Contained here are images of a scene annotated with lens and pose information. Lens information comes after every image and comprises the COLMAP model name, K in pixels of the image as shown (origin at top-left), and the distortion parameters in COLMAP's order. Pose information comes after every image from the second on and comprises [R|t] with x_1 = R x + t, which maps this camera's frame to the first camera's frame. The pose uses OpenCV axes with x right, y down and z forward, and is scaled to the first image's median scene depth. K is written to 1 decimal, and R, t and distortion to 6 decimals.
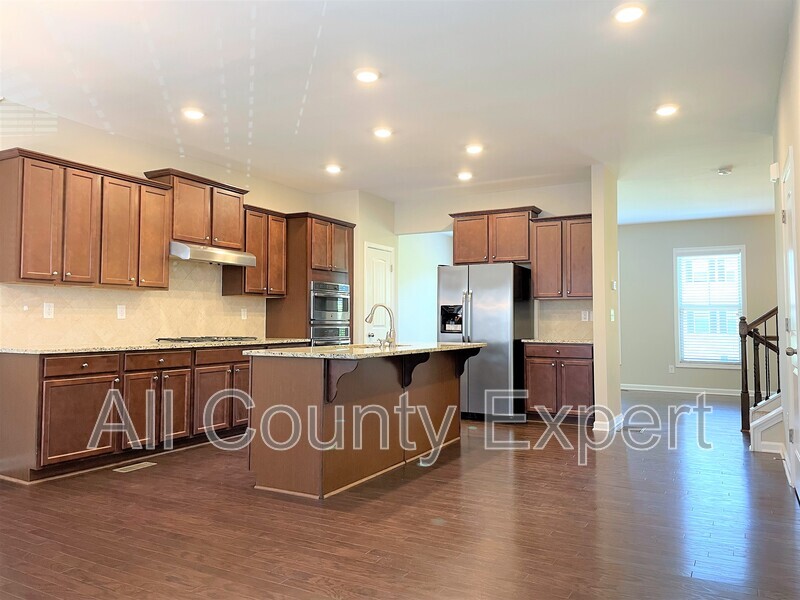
lens RADIAL K [[603.8, 0, 400.0], [0, 603.8, 300.0], [0, 0, 1]] dist [0.098772, -0.125321]
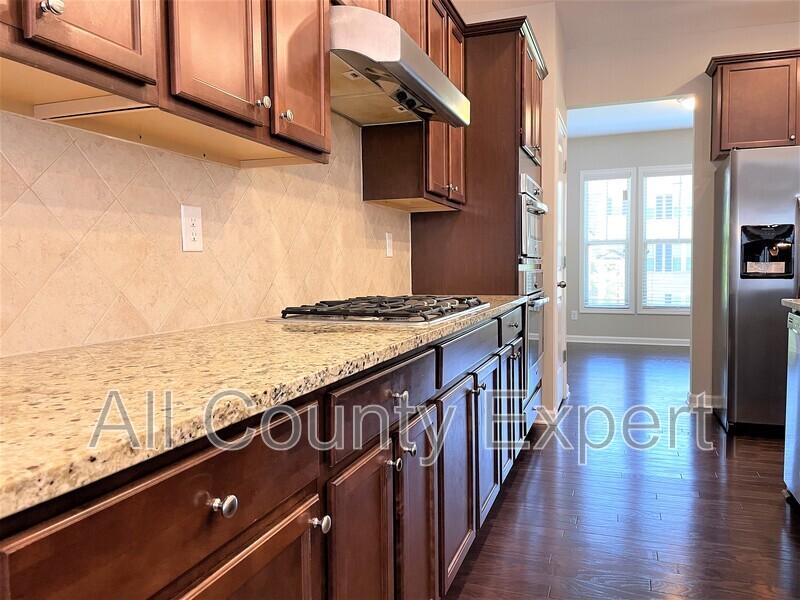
lens RADIAL K [[603.8, 0, 400.0], [0, 603.8, 300.0], [0, 0, 1]] dist [0.098772, -0.125321]
pose [[0.986783, -0.022537, 0.160471, -0.326891], [0.007683, 0.995675, 0.092589, 0.022857], [-0.161864, -0.090132, 0.982688, 0.551934]]
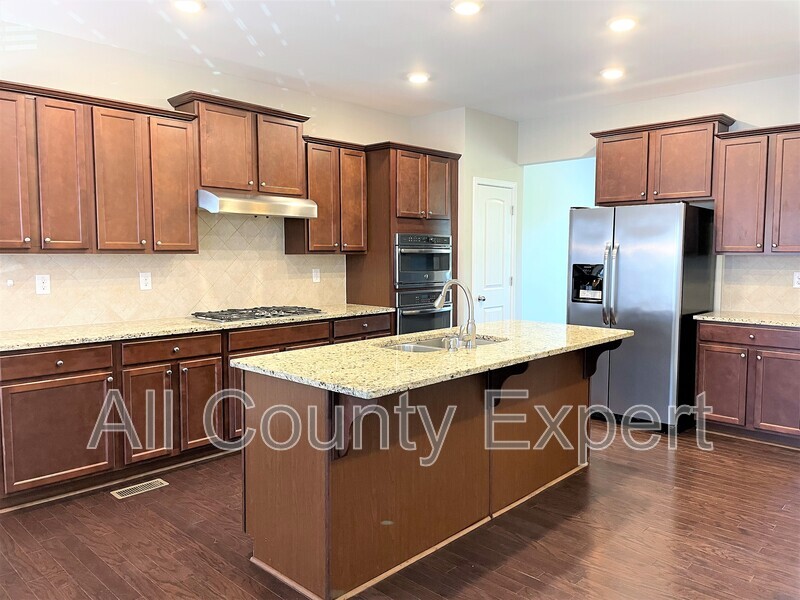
lens RADIAL K [[603.8, 0, 400.0], [0, 603.8, 300.0], [0, 0, 1]] dist [0.098772, -0.125321]
pose [[0.967411, 0.017827, -0.252582, 0.055468], [0.011000, 0.993618, 0.112259, -0.034025], [0.252971, -0.111379, 0.961041, 0.255965]]
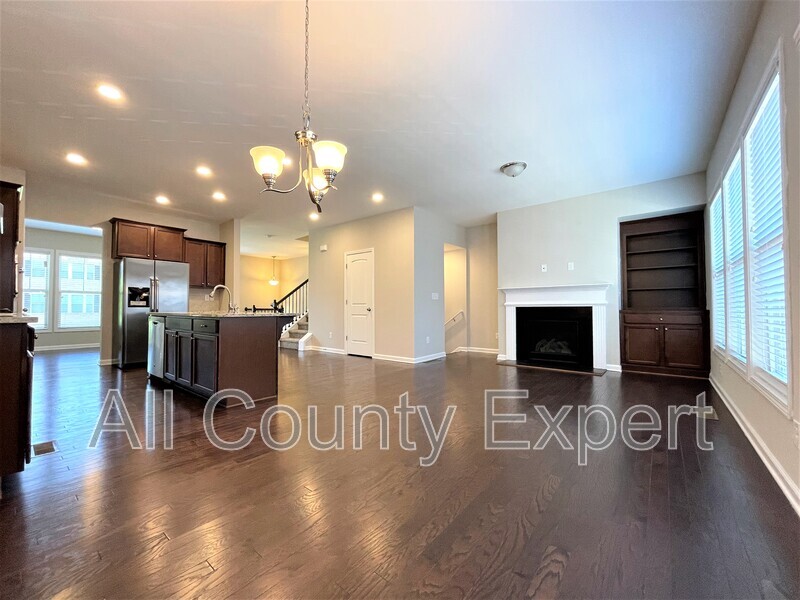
lens RADIAL K [[316.5, 0, 390.6], [0, 316.5, 300.4], [0, 0, 1]] dist [-0.001085, -0.000070]
pose [[0.214220, 0.016313, 0.976649, -0.528487], [-0.032553, 0.999424, -0.009554, 0.028438], [-0.976243, -0.029746, 0.214627, 0.286182]]
